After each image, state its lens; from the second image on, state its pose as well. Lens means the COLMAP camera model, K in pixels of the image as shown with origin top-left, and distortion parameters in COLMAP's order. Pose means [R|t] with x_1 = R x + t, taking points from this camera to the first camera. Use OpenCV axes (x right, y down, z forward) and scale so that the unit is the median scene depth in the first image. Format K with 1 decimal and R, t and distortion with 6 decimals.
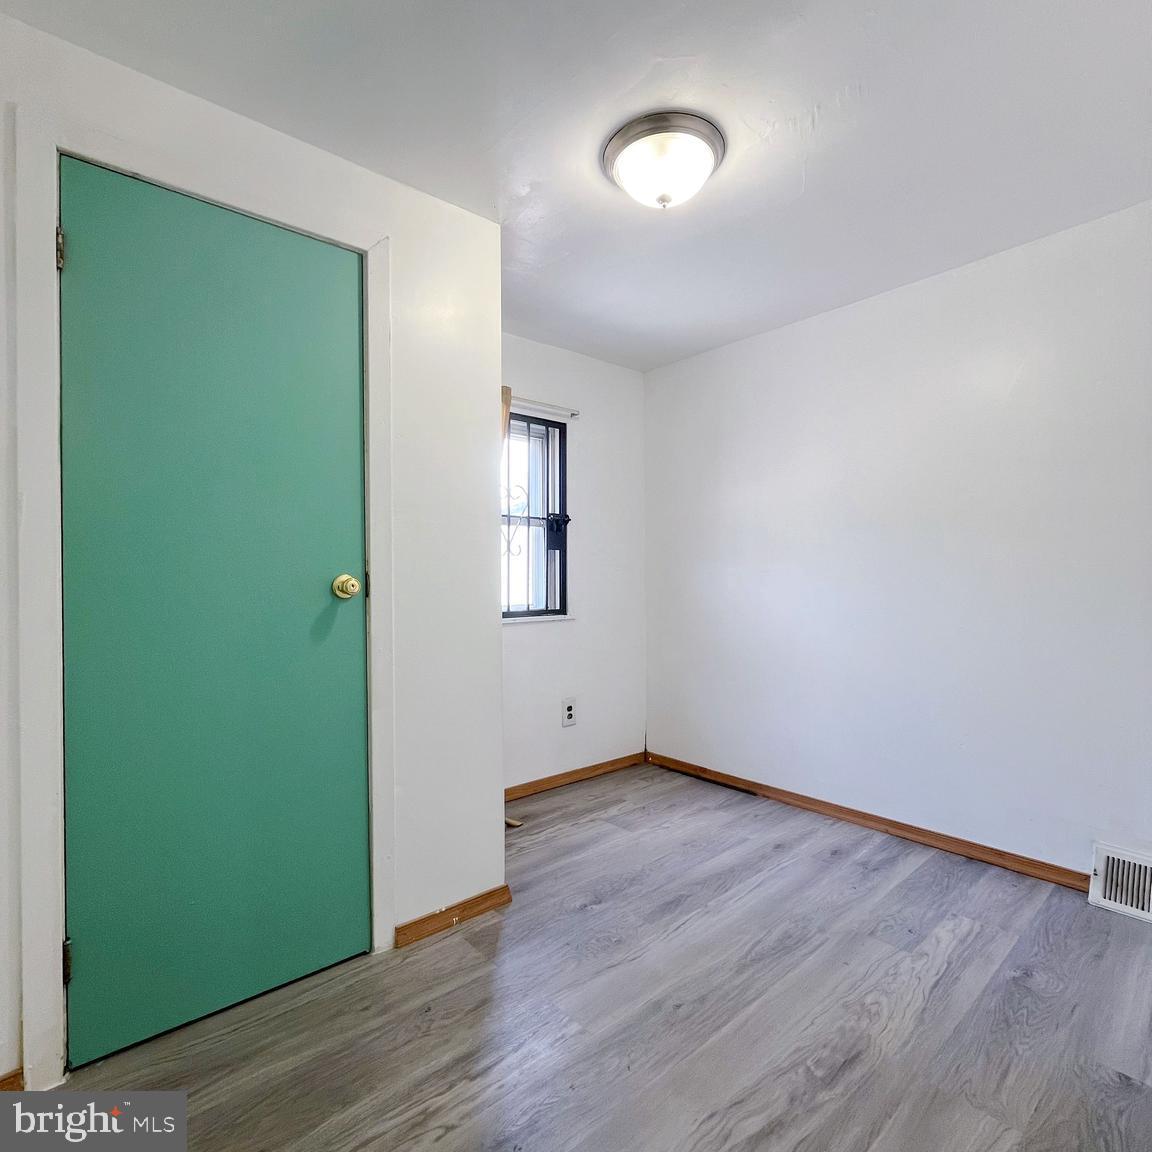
lens RADIAL K [[625.8, 0, 573.7], [0, 625.8, 579.9], [0, 0, 1]] dist [-0.001848, -0.001013]
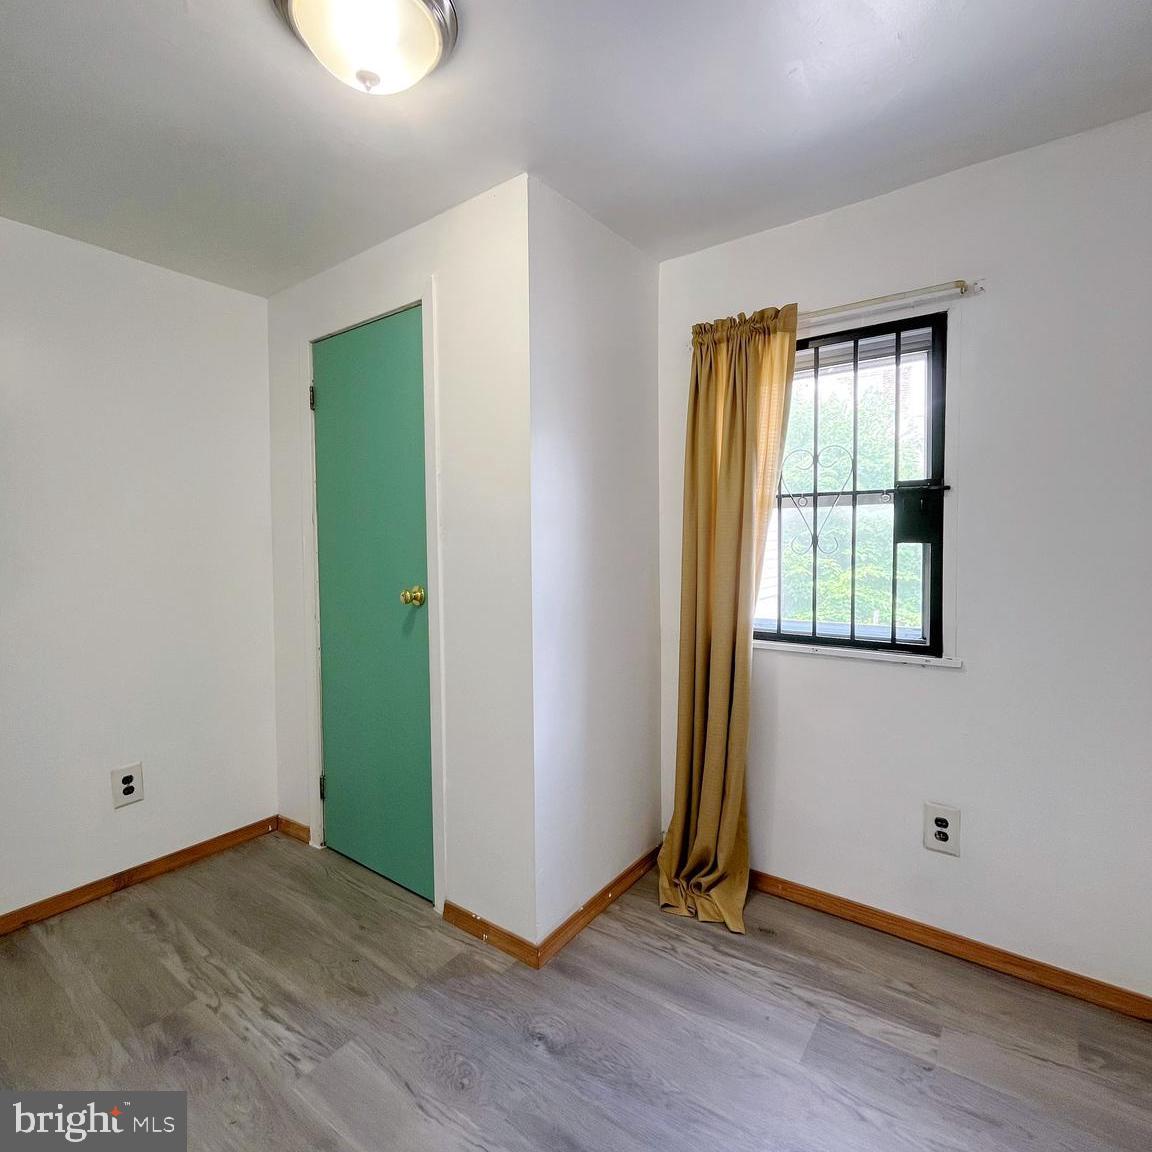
lens RADIAL K [[625.8, 0, 572.5], [0, 625.8, 568.9], [0, 0, 1]] dist [-0.001848, -0.001013]
pose [[0.205955, 0.052648, -0.977144, 0.538206], [0.005001, 0.998482, 0.054852, -0.064673], [0.978549, -0.016183, 0.205379, 0.650326]]
